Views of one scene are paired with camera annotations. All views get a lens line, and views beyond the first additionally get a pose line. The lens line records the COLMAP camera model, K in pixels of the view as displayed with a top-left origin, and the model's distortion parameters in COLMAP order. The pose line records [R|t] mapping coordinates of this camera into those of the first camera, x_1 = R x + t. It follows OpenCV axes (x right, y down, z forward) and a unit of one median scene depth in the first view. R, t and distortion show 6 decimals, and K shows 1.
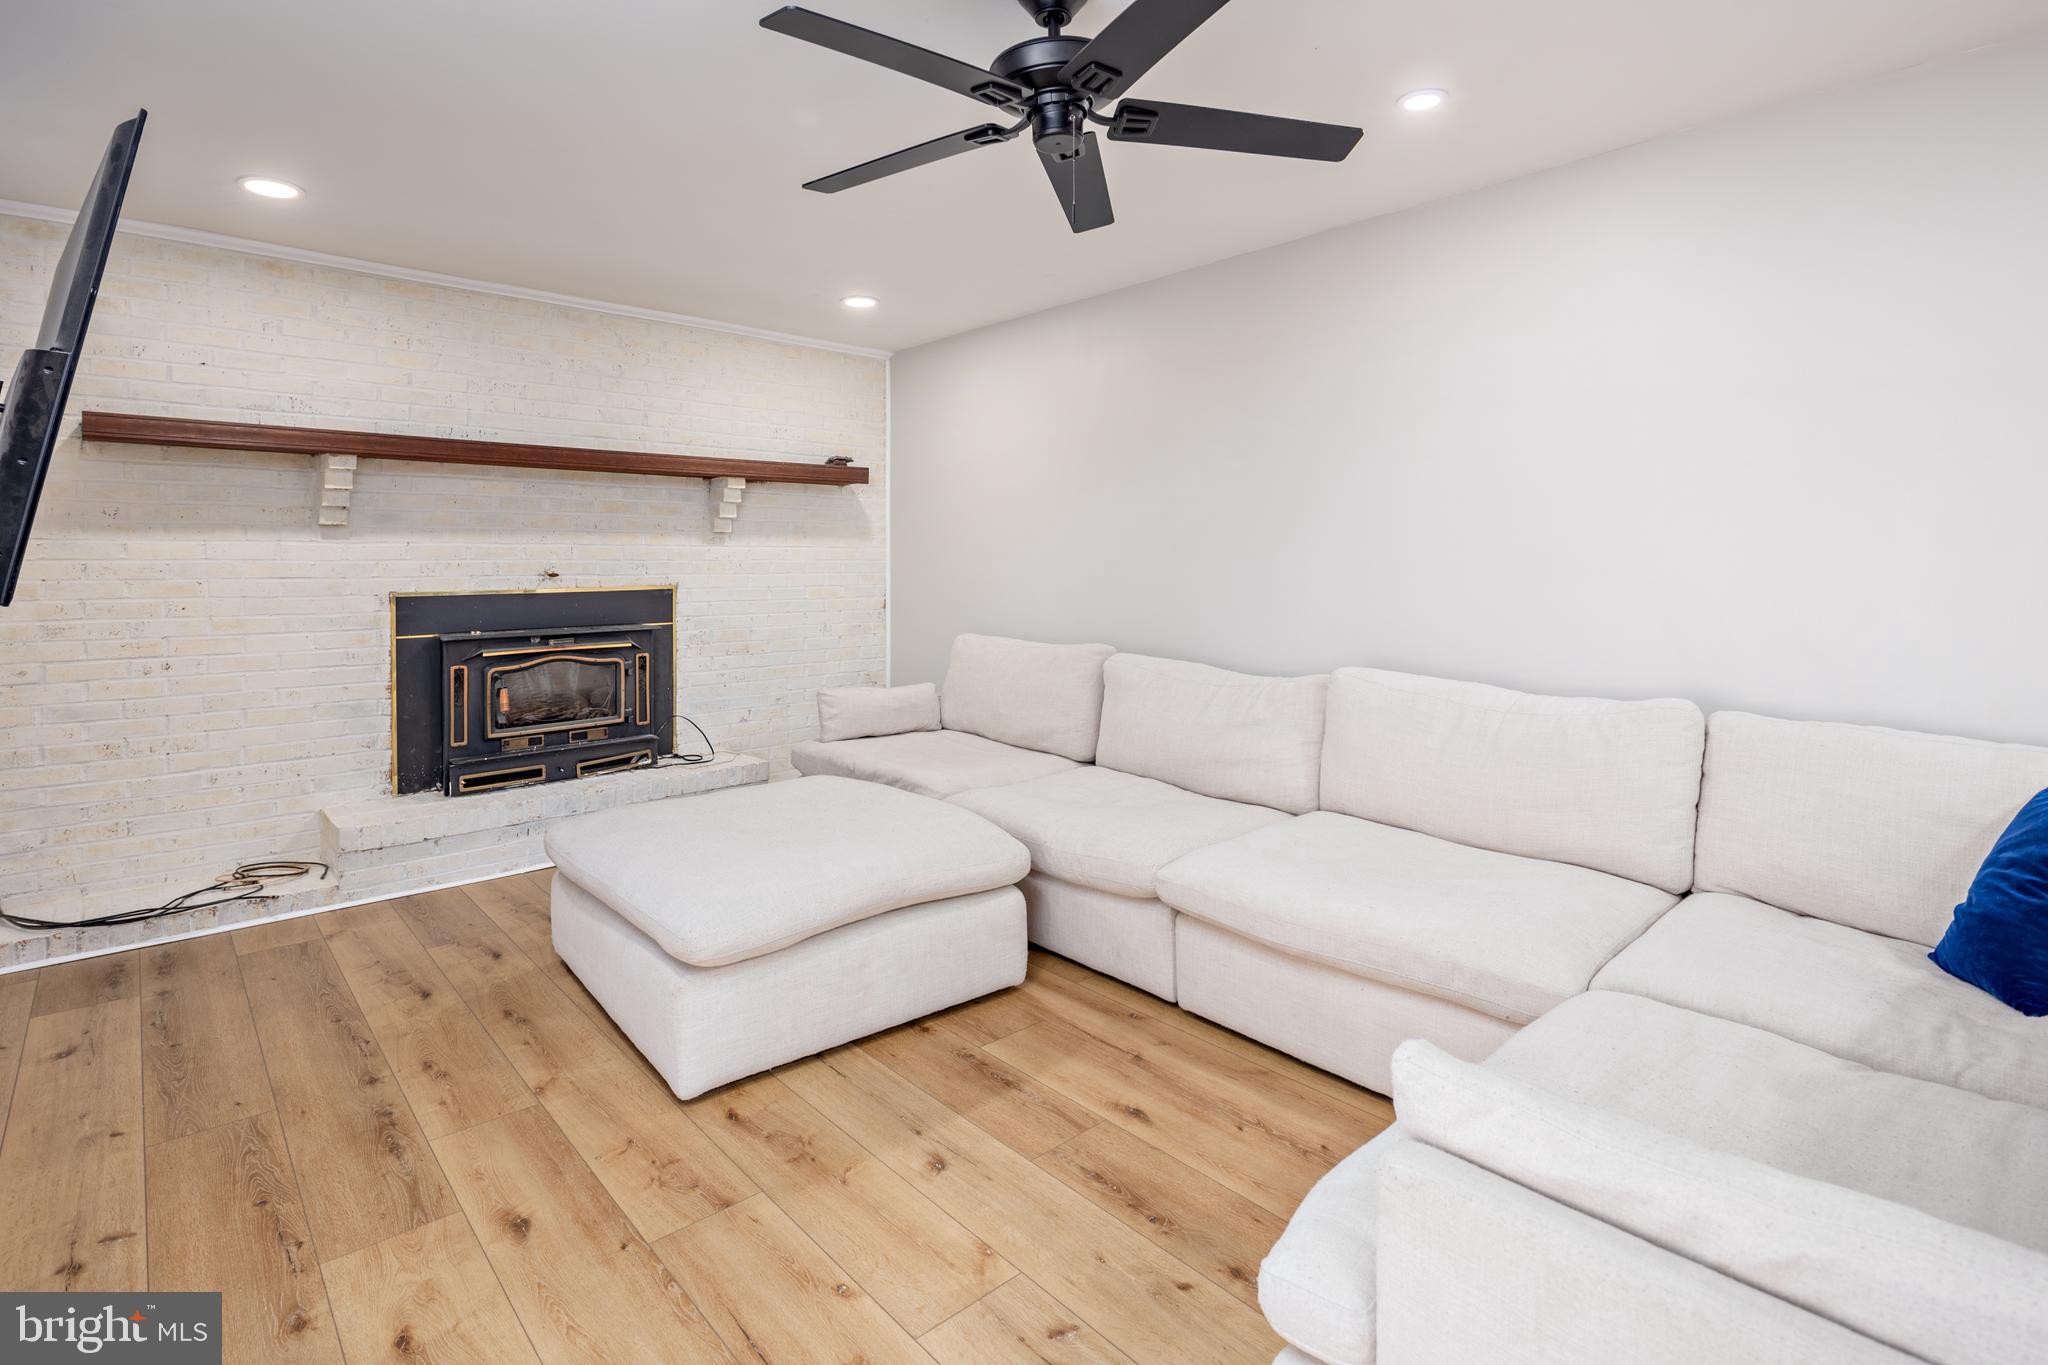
lens RADIAL K [[988.5, 0, 1026.9], [0, 988.5, 566.5], [0, 0, 1]] dist [0.004406, -0.004269]
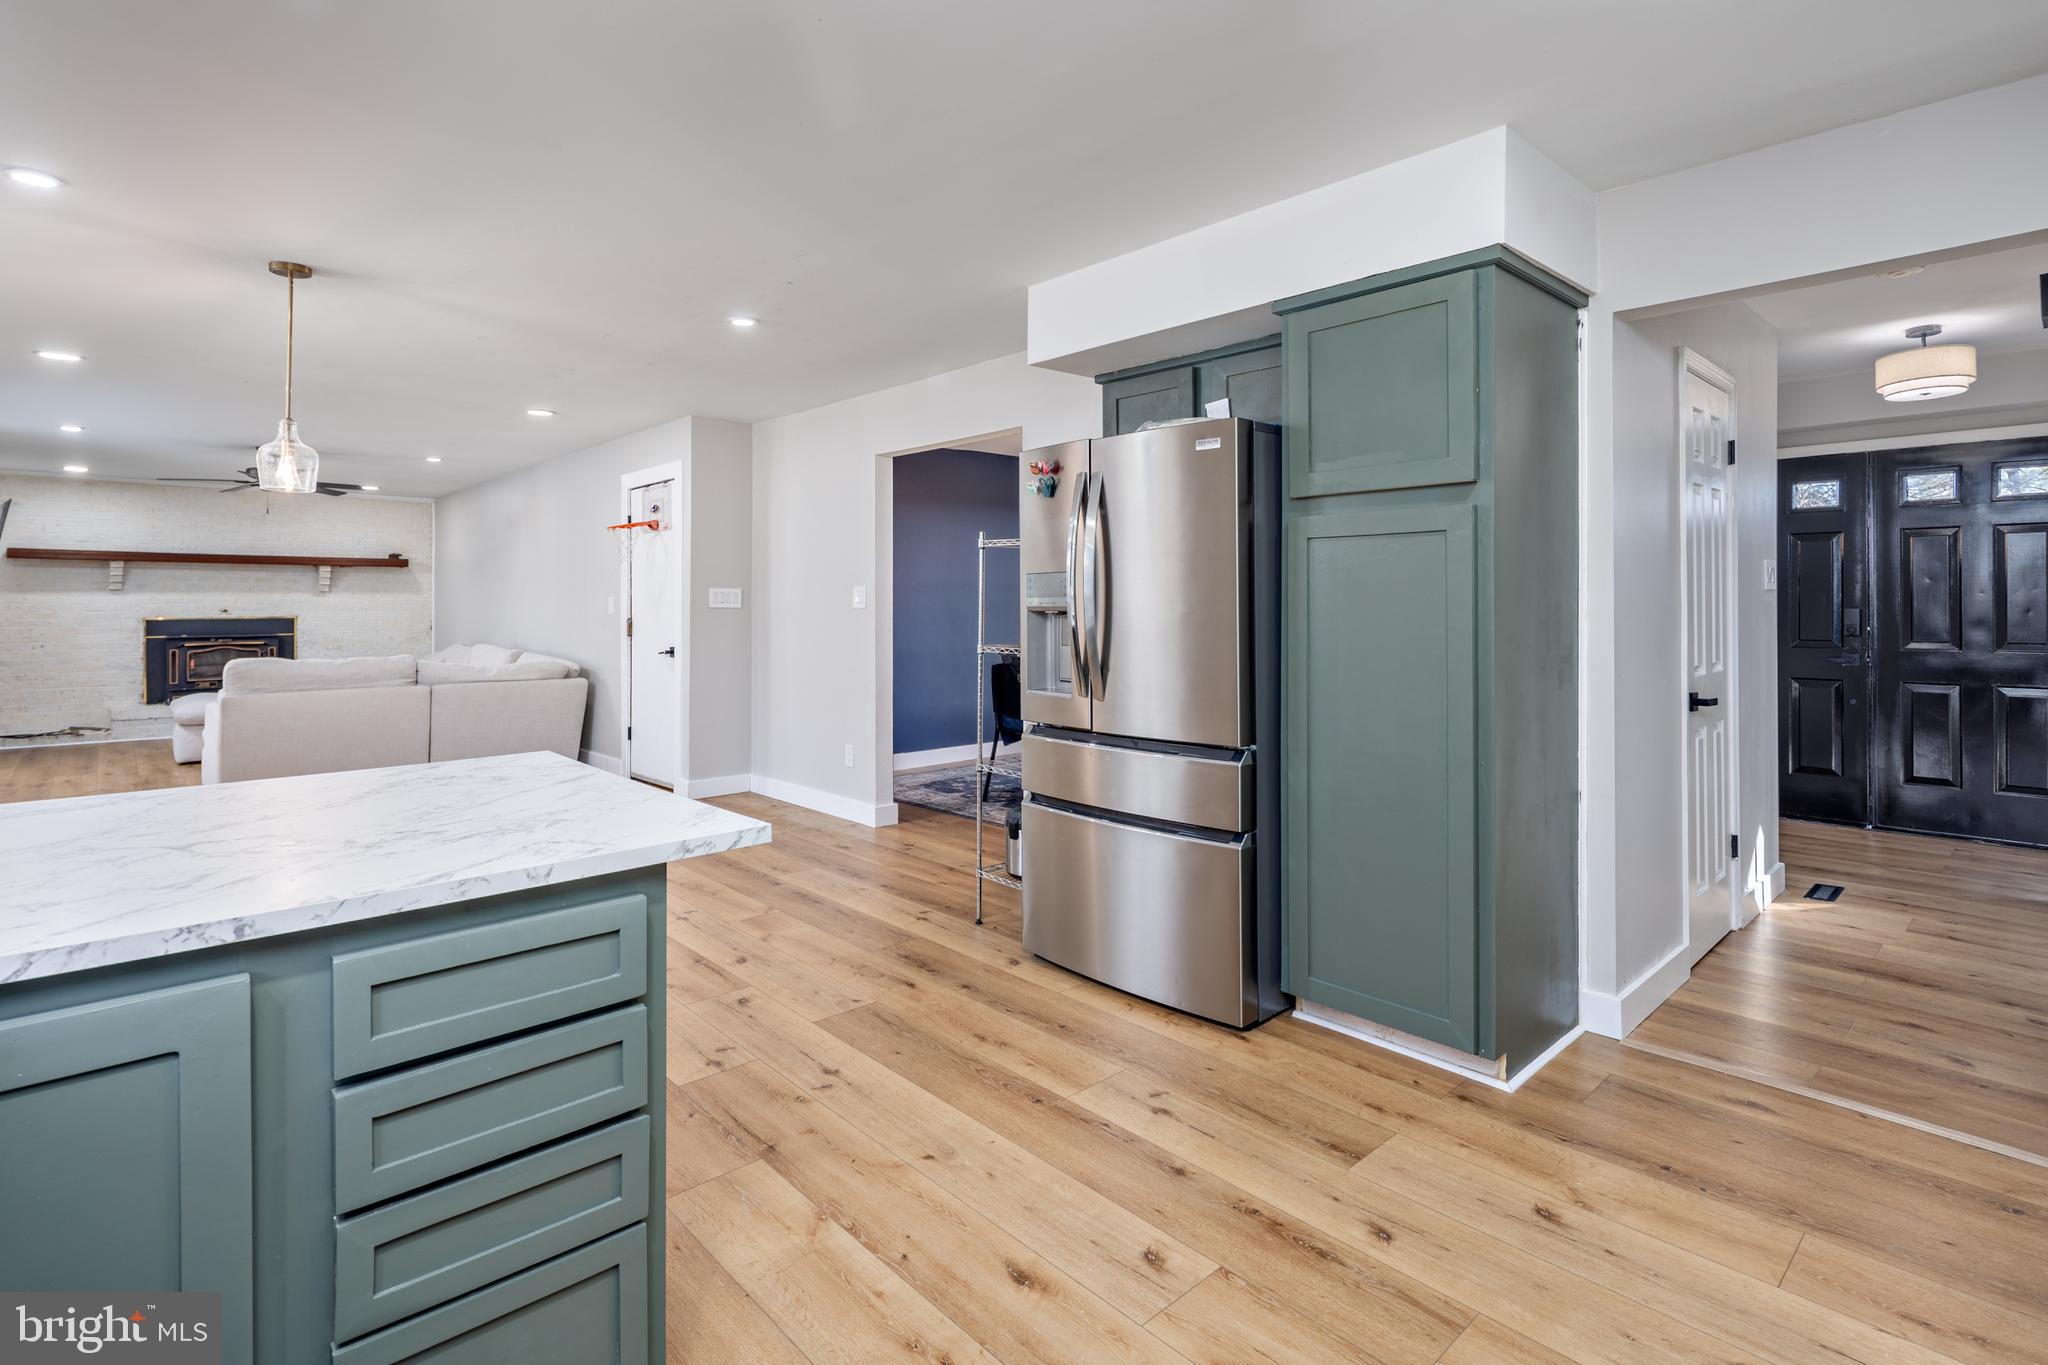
lens RADIAL K [[988.5, 0, 1015.8], [0, 988.5, 600.3], [0, 0, 1]] dist [0.004406, -0.004269]
pose [[0.999989, 0.003291, 0.003391, 1.557203], [-0.003247, 0.999909, -0.013079, 0.009788], [-0.003434, 0.013068, 0.999909, -1.486757]]
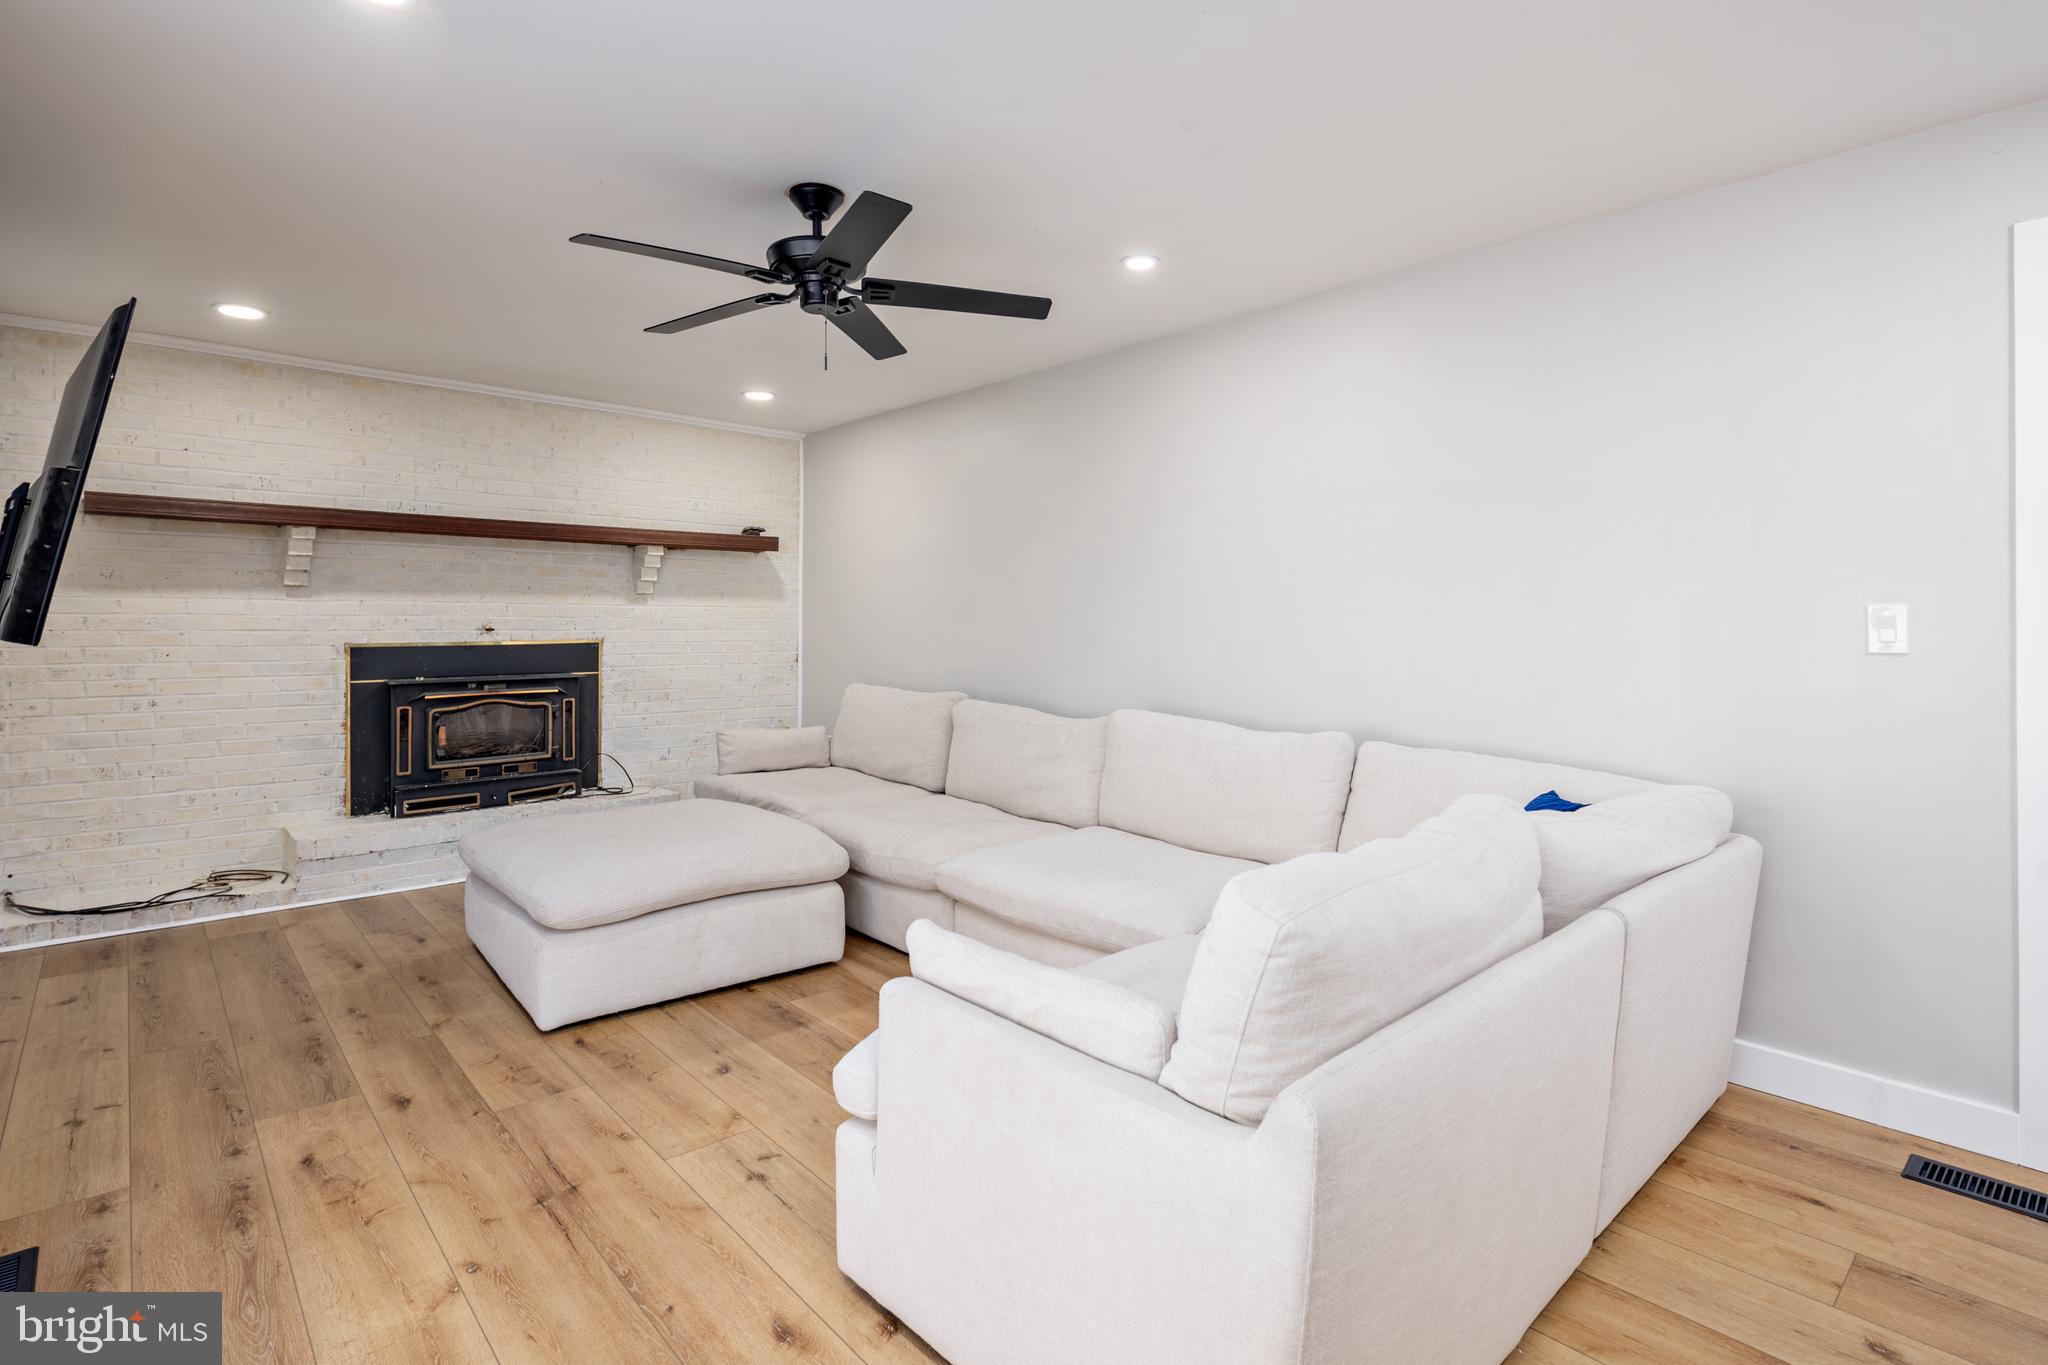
lens RADIAL K [[988.5, 0, 1028.1], [0, 988.5, 624.7], [0, 0, 1]] dist [0.004406, -0.004269]
pose [[0.999965, 0.007257, 0.004044, 0.176099], [-0.007251, 0.999973, -0.001375, -0.000053], [-0.004054, 0.001345, 0.999991, -0.192696]]
